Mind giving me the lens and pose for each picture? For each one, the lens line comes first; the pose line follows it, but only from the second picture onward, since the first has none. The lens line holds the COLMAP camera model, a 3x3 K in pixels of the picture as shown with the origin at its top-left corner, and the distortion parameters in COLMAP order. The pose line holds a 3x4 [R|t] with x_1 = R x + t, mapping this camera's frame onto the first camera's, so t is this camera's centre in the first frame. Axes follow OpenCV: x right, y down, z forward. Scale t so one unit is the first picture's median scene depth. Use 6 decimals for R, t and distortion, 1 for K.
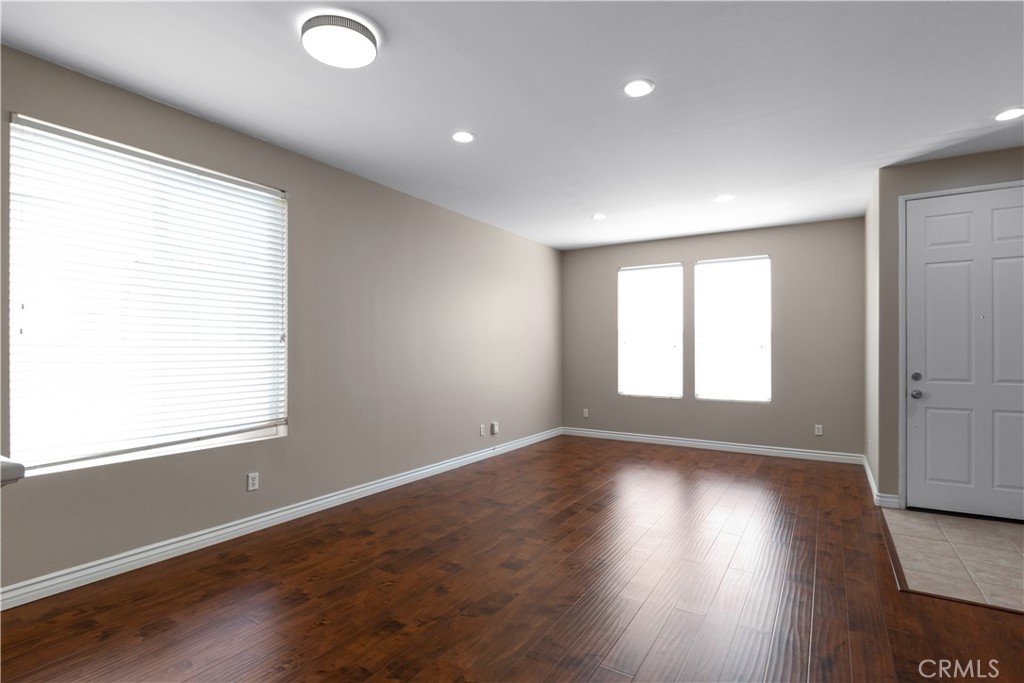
lens RADIAL K [[495.5, 0, 516.8], [0, 495.5, 351.8], [0, 0, 1]] dist [-0.002436, -0.001687]
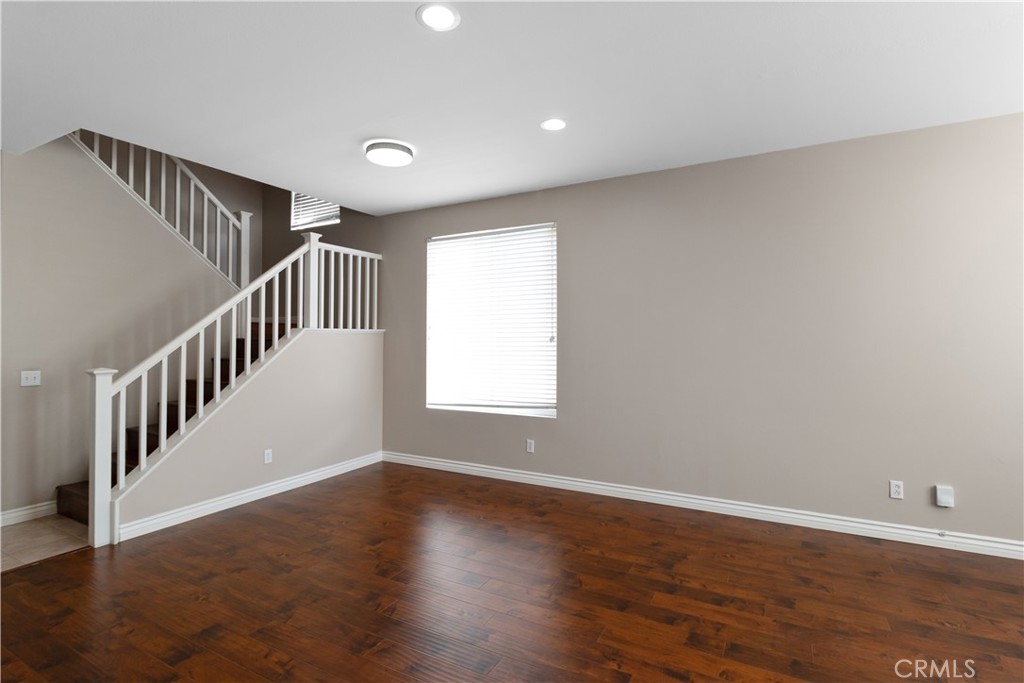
lens RADIAL K [[495.5, 0, 517.0], [0, 495.5, 331.3], [0, 0, 1]] dist [-0.002436, -0.001687]
pose [[0.061573, -0.021897, -0.997862, 0.764831], [-0.004590, 0.999743, -0.022222, -0.019076], [0.998092, 0.005948, 0.061457, 0.823434]]
